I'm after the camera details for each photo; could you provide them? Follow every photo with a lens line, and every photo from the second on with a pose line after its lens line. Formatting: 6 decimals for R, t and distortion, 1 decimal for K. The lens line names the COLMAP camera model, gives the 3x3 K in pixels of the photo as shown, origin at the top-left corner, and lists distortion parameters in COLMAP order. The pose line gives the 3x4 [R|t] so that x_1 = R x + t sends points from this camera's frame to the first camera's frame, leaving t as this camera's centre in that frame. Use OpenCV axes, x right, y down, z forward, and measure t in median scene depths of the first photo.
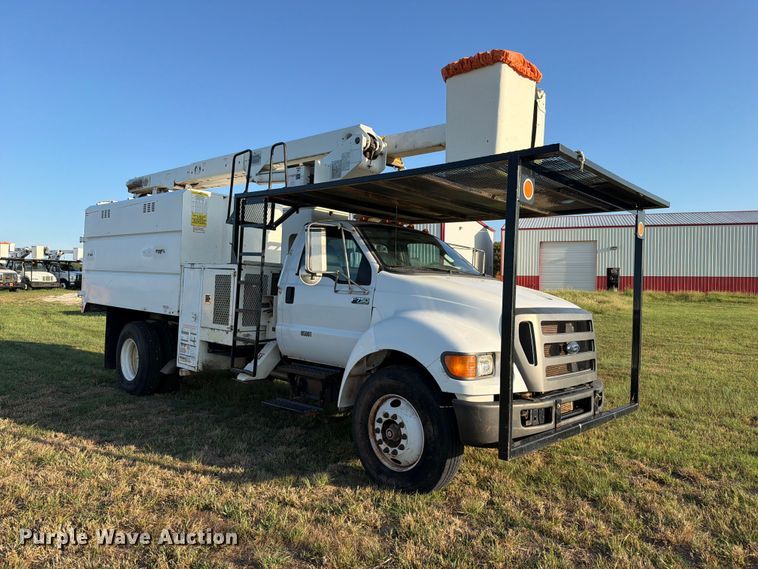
lens RADIAL K [[536.6, 0, 377.6], [0, 536.6, 286.1], [0, 0, 1]] dist [0.047057, -0.016973]
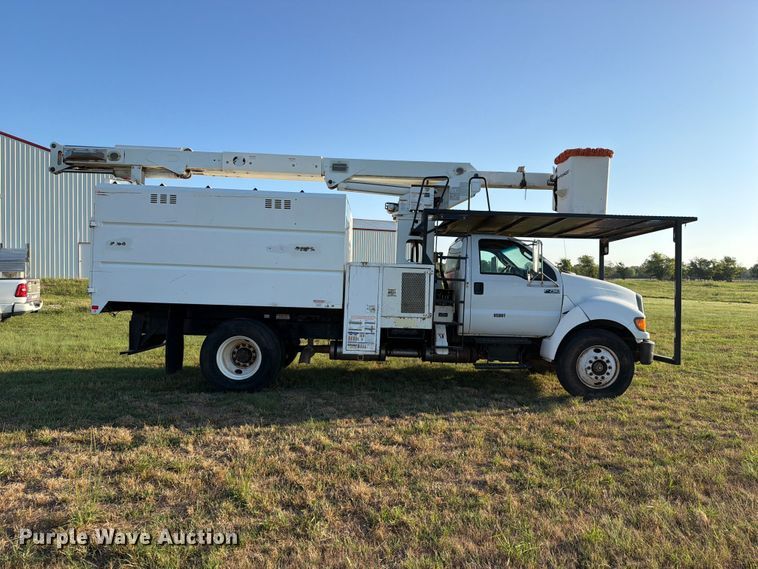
lens RADIAL K [[536.6, 0, 382.1], [0, 536.6, 289.4], [0, 0, 1]] dist [0.047057, -0.016973]
pose [[0.729478, -0.019257, 0.683733, -1.477286], [-0.002369, 0.999527, 0.030678, -0.025869], [-0.684000, -0.023999, 0.729087, 0.192176]]
